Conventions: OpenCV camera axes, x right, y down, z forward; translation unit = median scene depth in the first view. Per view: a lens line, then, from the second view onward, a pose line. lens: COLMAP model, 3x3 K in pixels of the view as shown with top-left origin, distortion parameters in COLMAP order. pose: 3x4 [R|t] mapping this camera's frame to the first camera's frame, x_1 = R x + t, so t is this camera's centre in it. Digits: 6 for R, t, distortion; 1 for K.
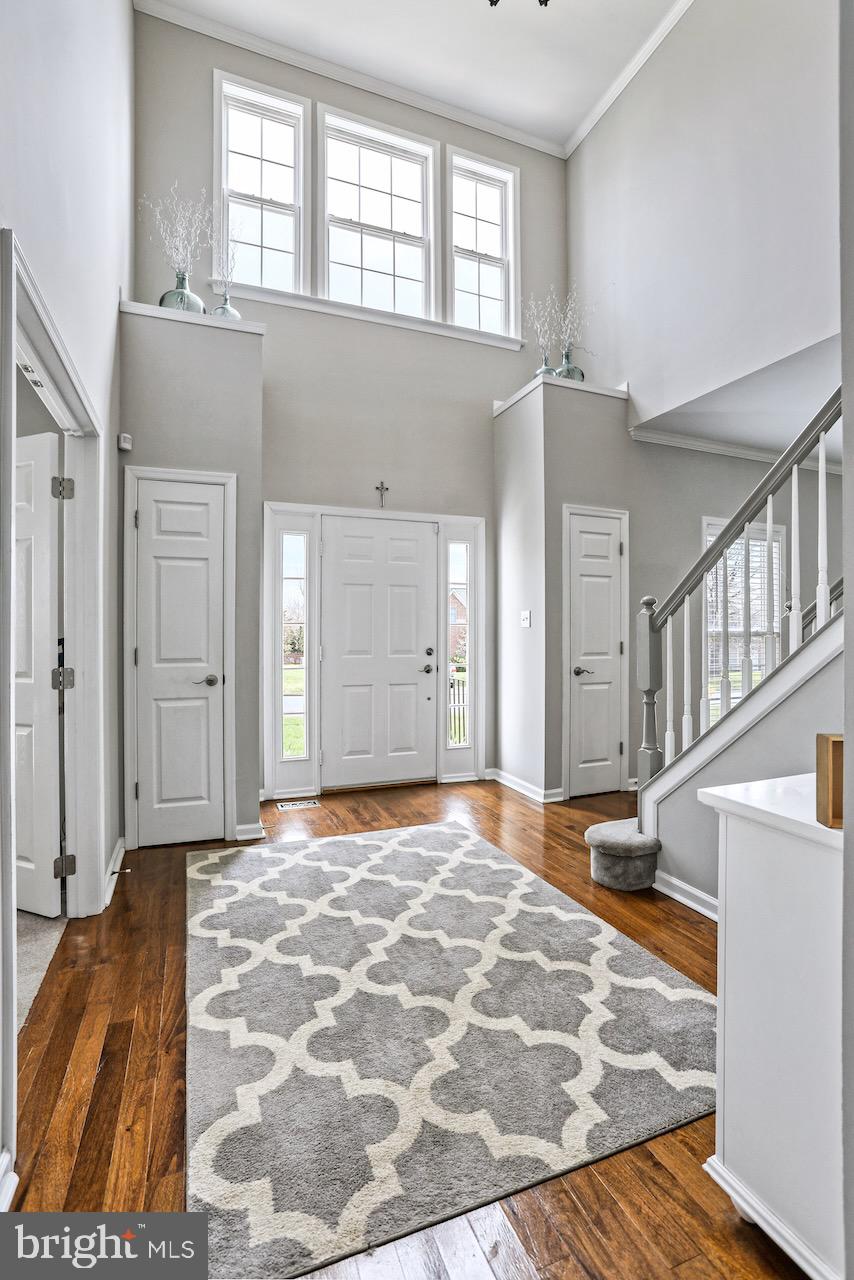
lens RADIAL K [[592.3, 0, 425.9], [0, 592.3, 625.3], [0, 0, 1]] dist [-0.023400, 0.000061]
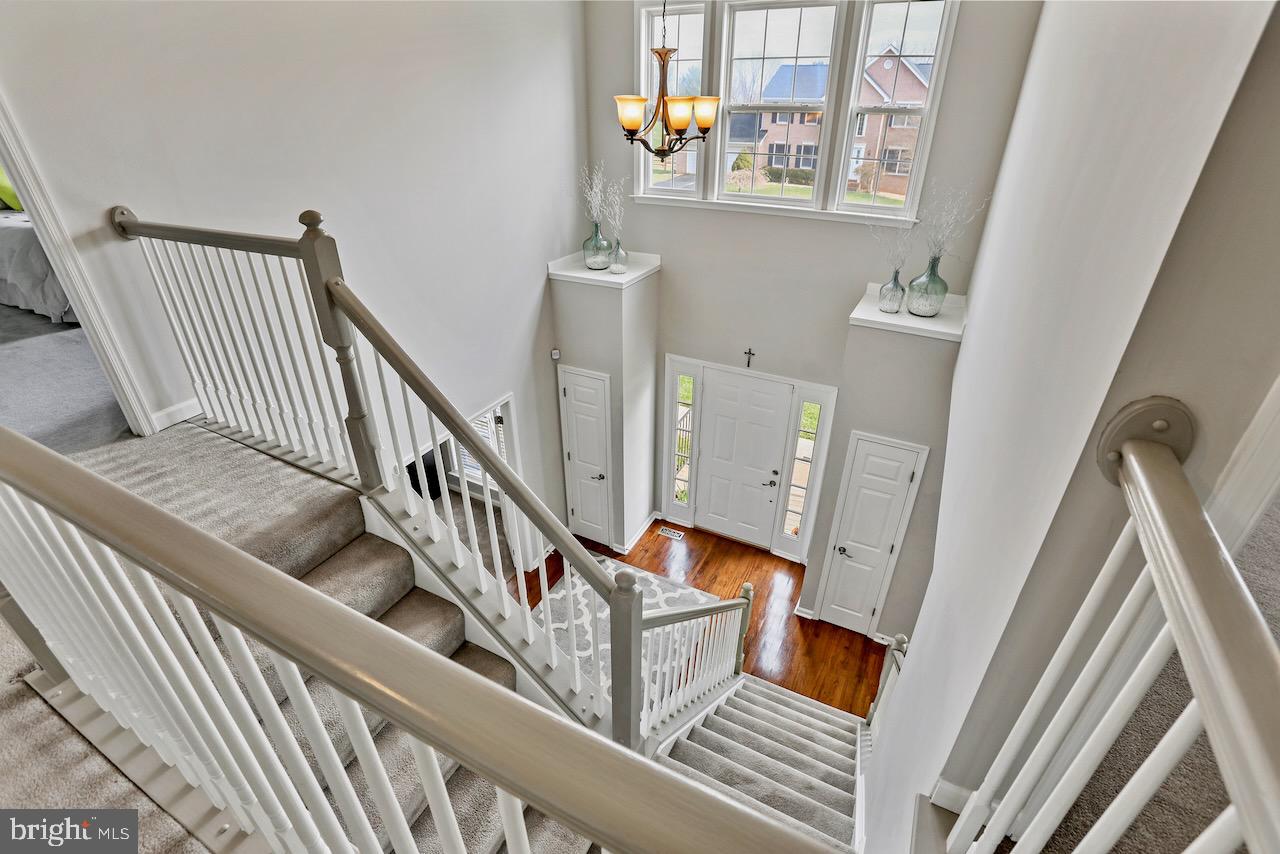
lens RADIAL K [[590.8, 0, 642.8], [0, 590.8, 429.3], [0, 0, 1]] dist [-0.078844, 0.030902]
pose [[0.659593, 0.372519, -0.652814, 0.678914], [-0.008167, 0.872041, 0.489365, -0.729782], [0.751578, -0.317450, 0.578235, 0.061417]]
